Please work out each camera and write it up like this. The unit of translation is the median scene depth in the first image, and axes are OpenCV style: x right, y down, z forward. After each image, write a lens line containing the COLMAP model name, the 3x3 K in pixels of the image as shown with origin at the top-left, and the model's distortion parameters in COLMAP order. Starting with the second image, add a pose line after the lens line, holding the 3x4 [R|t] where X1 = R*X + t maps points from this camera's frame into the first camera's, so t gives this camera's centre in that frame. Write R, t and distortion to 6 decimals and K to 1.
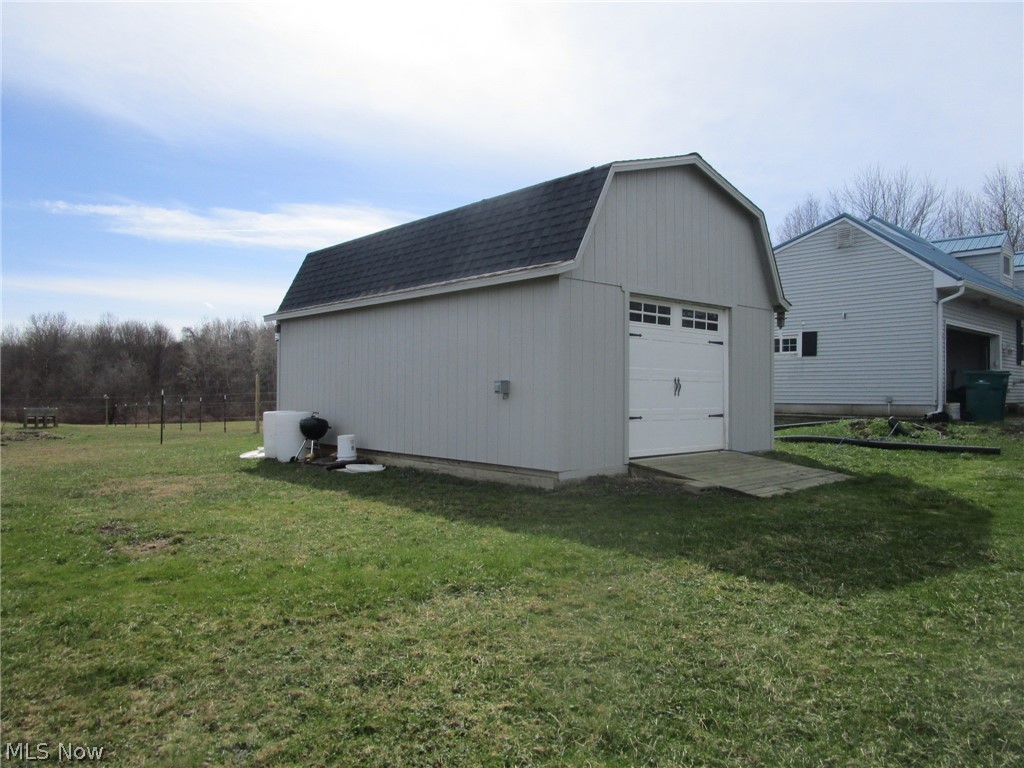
lens RADIAL K [[730.6, 0, 502.4], [0, 730.6, 383.8], [0, 0, 1]] dist [-0.028223, 0.004042]
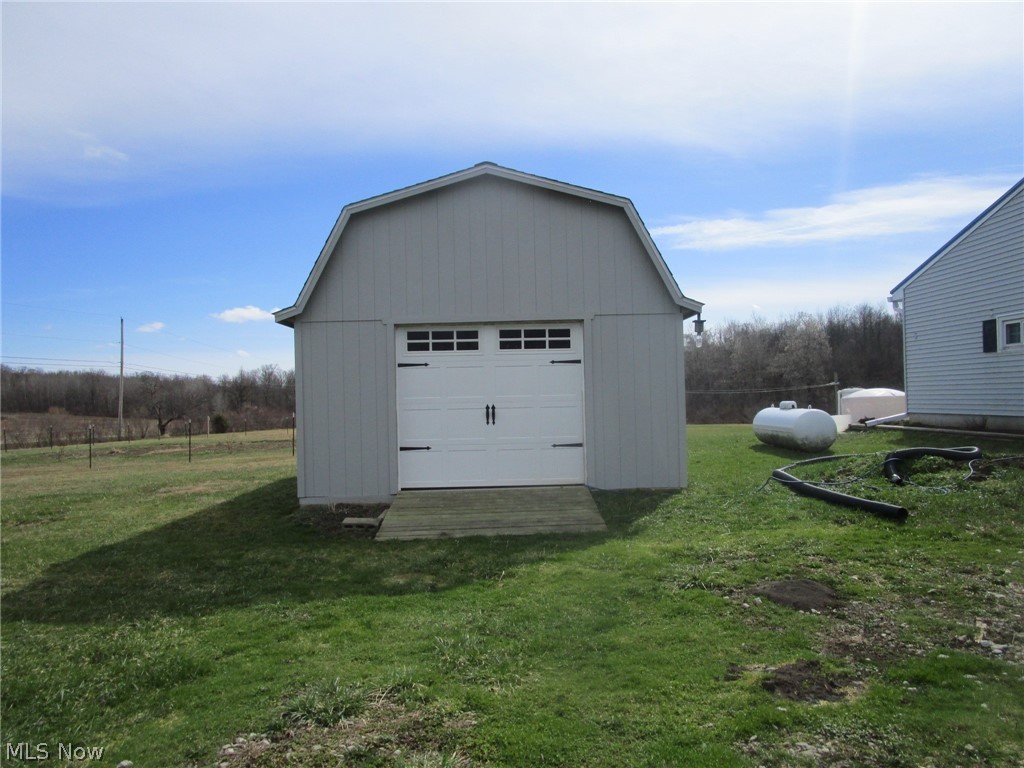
lens RADIAL K [[730.6, 0, 532.9], [0, 730.6, 382.2], [0, 0, 1]] dist [-0.028223, 0.004042]
pose [[0.765152, -0.036101, -0.642836, 0.828650], [0.036601, 0.999251, -0.012552, -0.022247], [0.642808, -0.013924, 0.765901, 0.302335]]
